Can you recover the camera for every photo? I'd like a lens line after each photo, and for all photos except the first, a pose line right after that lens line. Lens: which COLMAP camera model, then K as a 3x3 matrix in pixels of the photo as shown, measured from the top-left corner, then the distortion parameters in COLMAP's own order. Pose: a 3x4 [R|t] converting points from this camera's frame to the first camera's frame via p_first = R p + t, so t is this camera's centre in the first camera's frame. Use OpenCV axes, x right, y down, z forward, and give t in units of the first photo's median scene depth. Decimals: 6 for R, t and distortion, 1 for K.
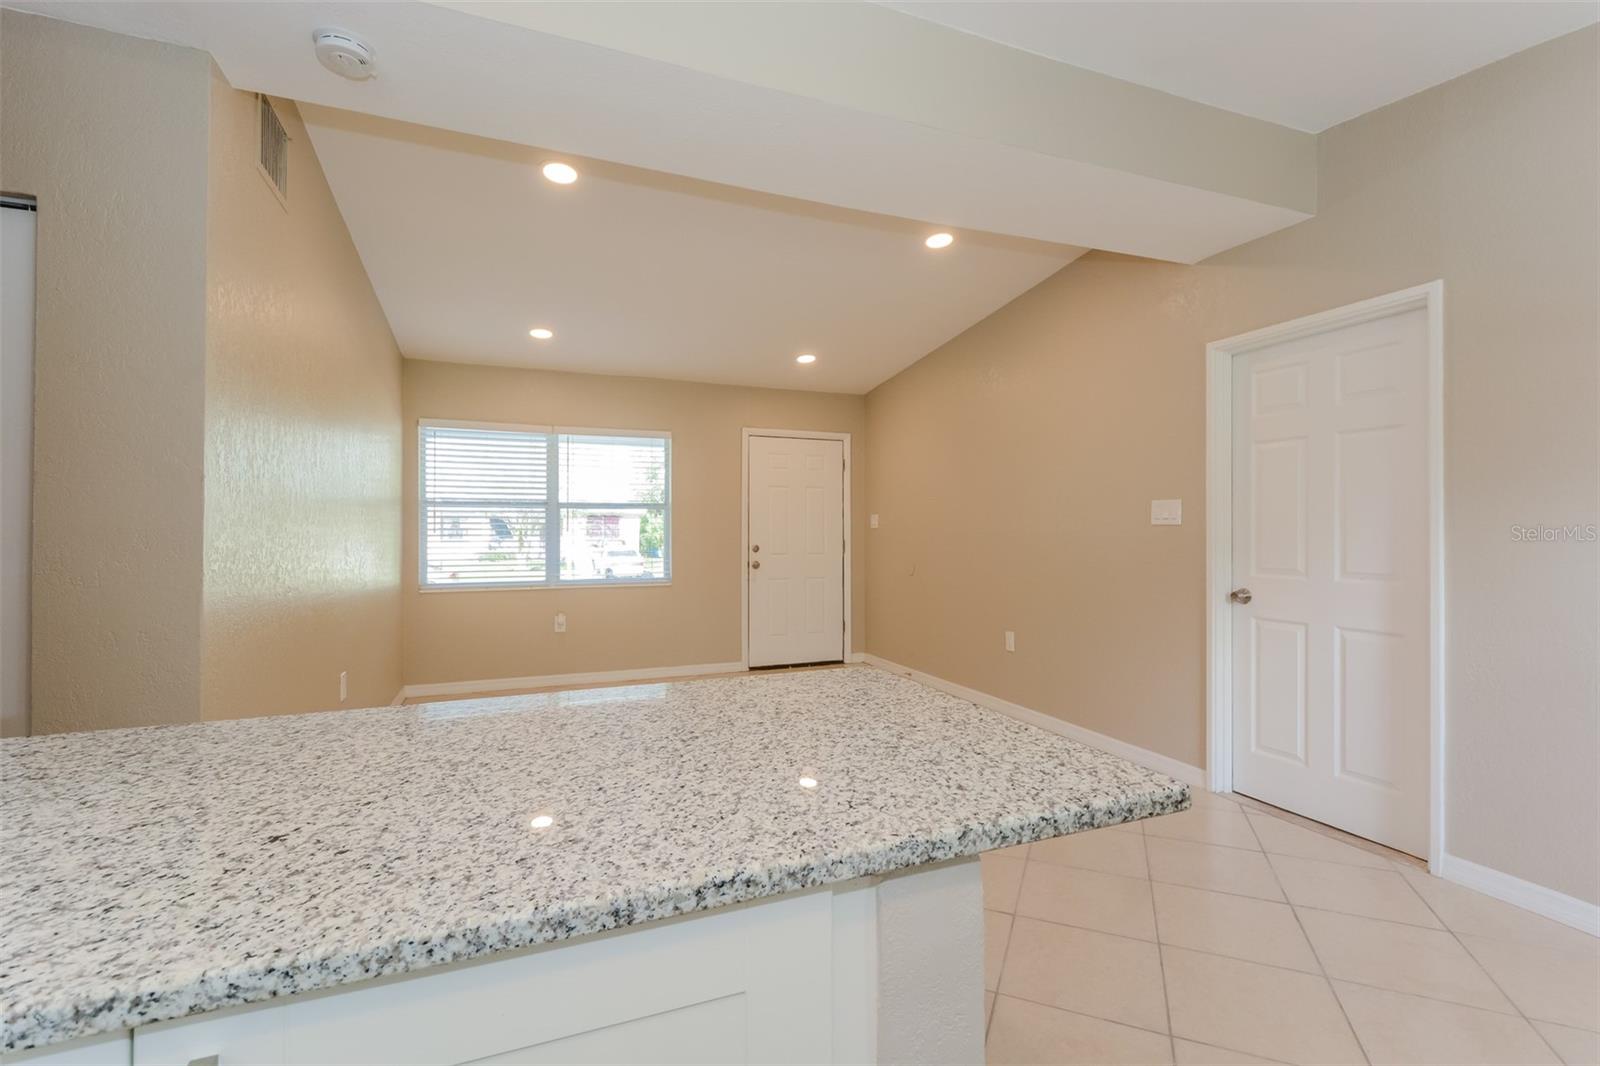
lens RADIAL K [[712.5, 0, 800.0], [0, 712.5, 533.0], [0, 0, 1]] dist [0.000281, -0.000183]
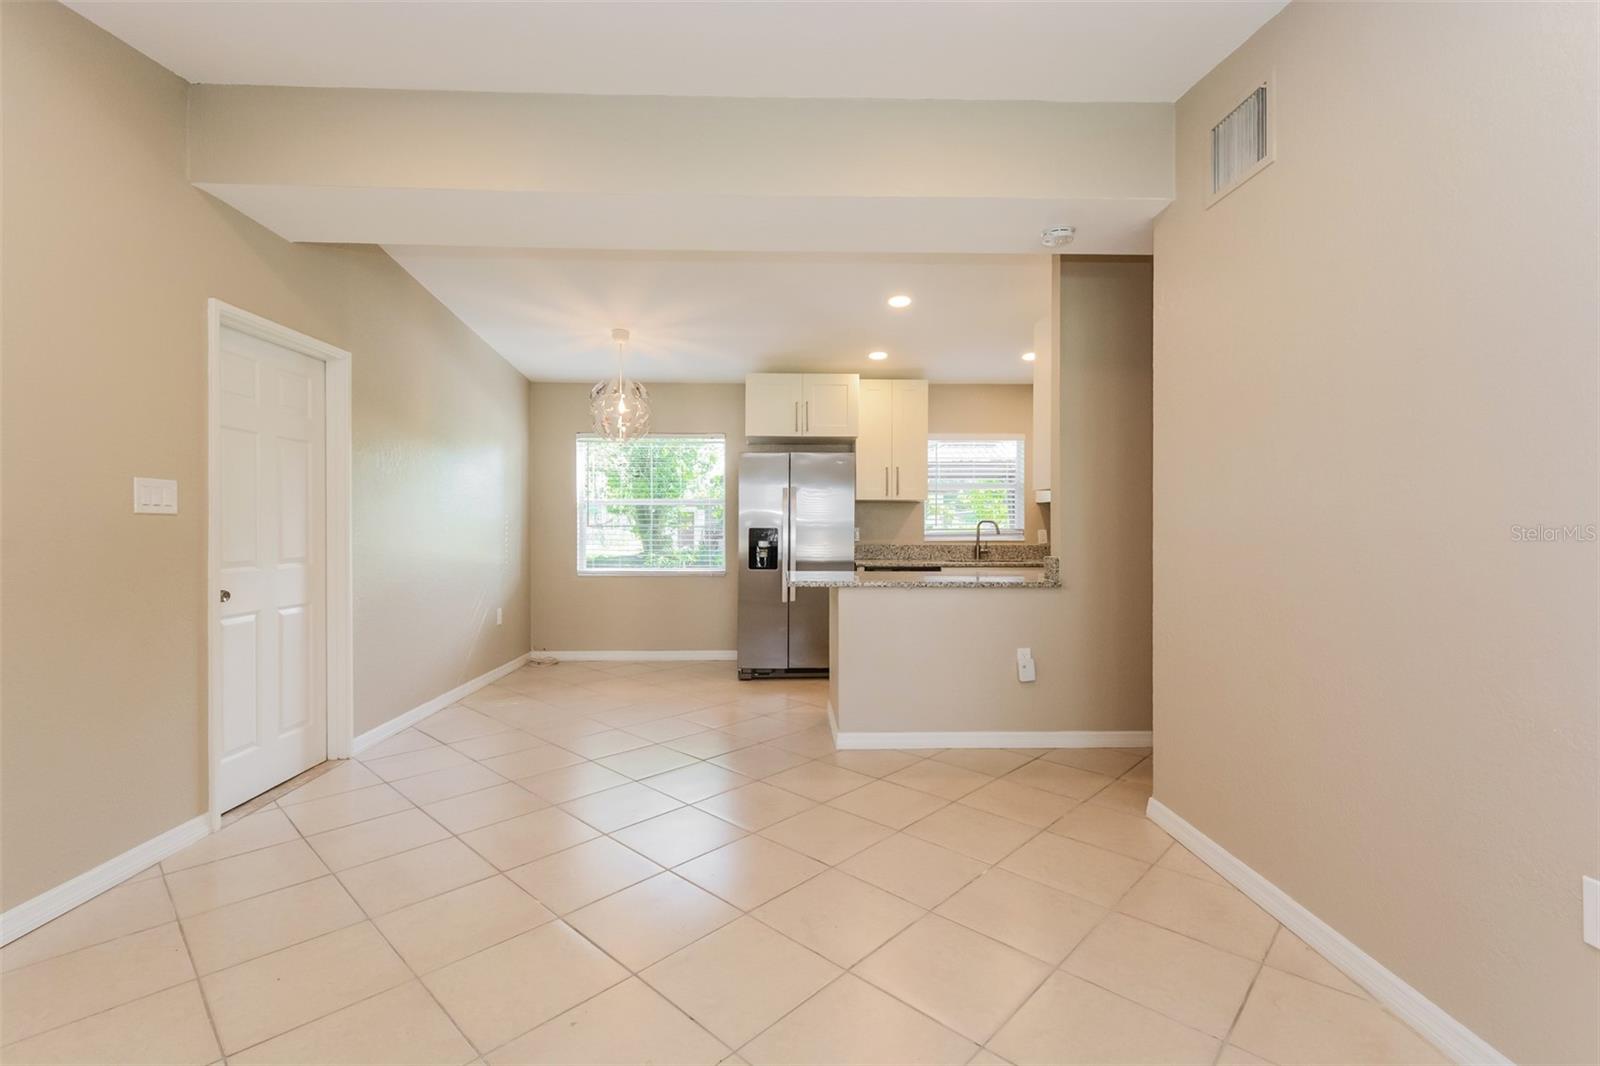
lens RADIAL K [[712.5, 0, 800.0], [0, 712.5, 533.0], [0, 0, 1]] dist [0.000281, -0.000183]
pose [[-0.938099, -0.005700, 0.346321, -0.375079], [-0.001474, 0.999921, 0.012465, -0.002070], [-0.346365, 0.011183, -0.938033, 1.588348]]
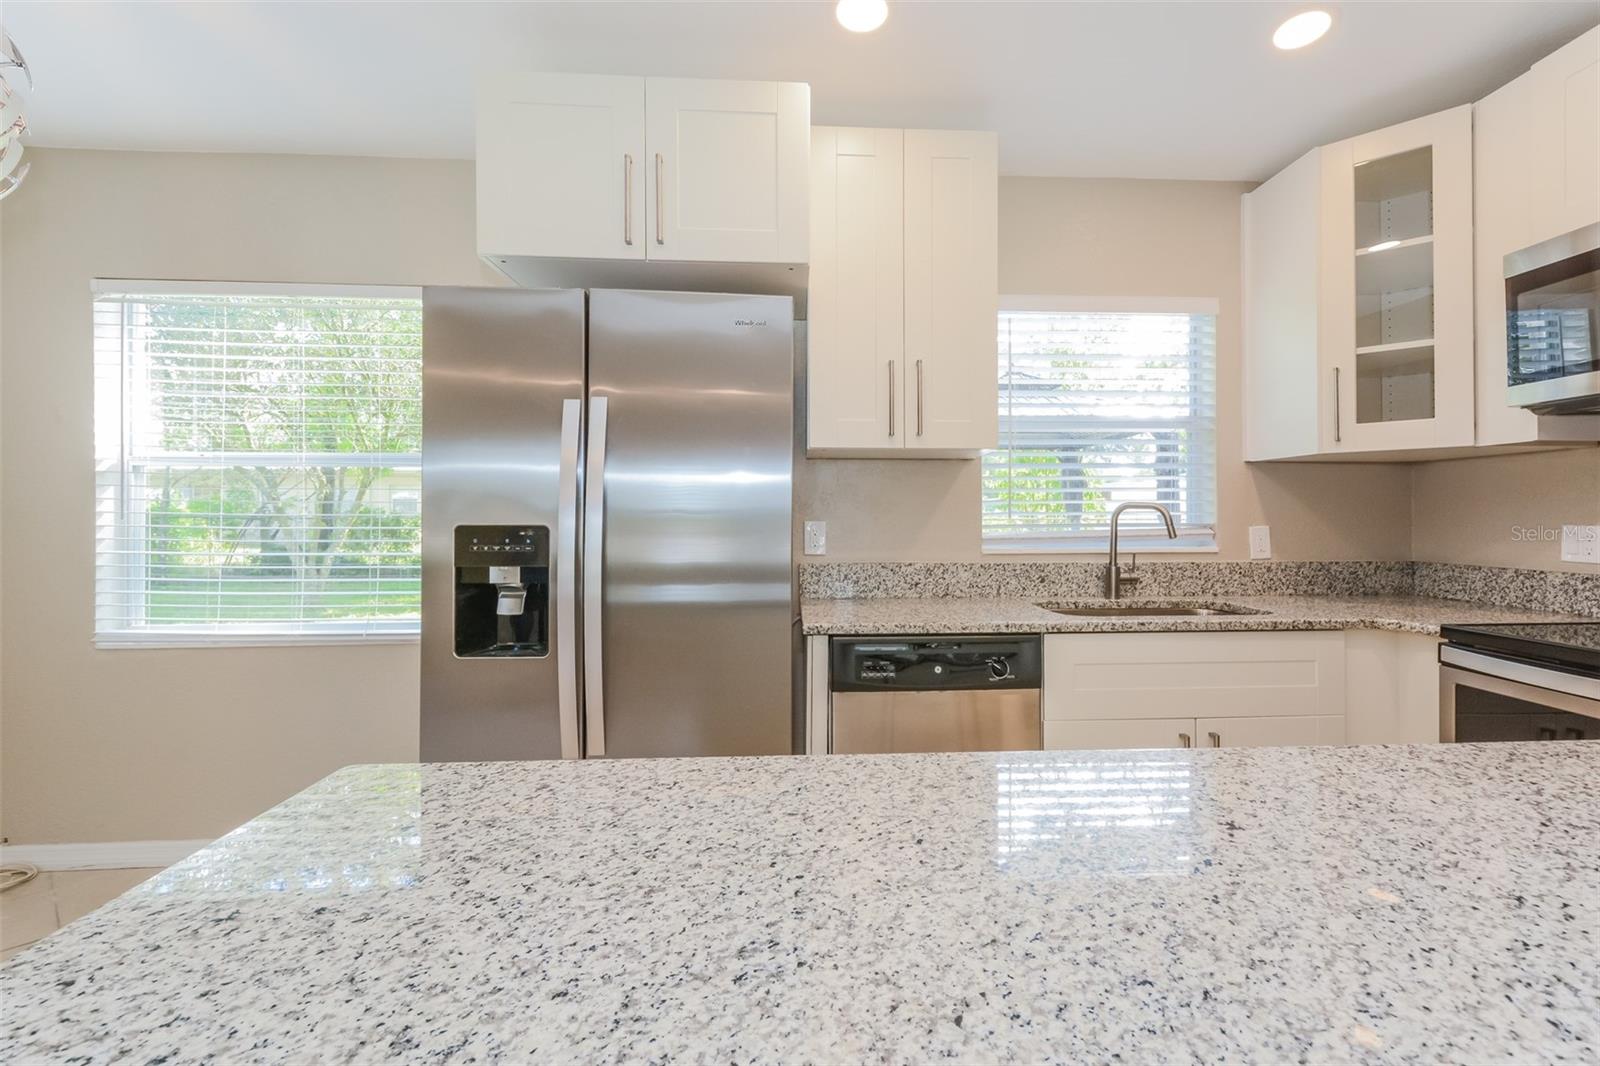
lens RADIAL K [[738.9, 0, 837.2], [0, 738.9, 513.6], [0, 0, 1]] dist [0.001460, -0.000480]
pose [[-0.951443, 0.000670, 0.307824, -0.115538], [0.000754, 1.000000, 0.000156, -0.001425], [-0.307824, 0.000381, -0.951443, 0.468488]]
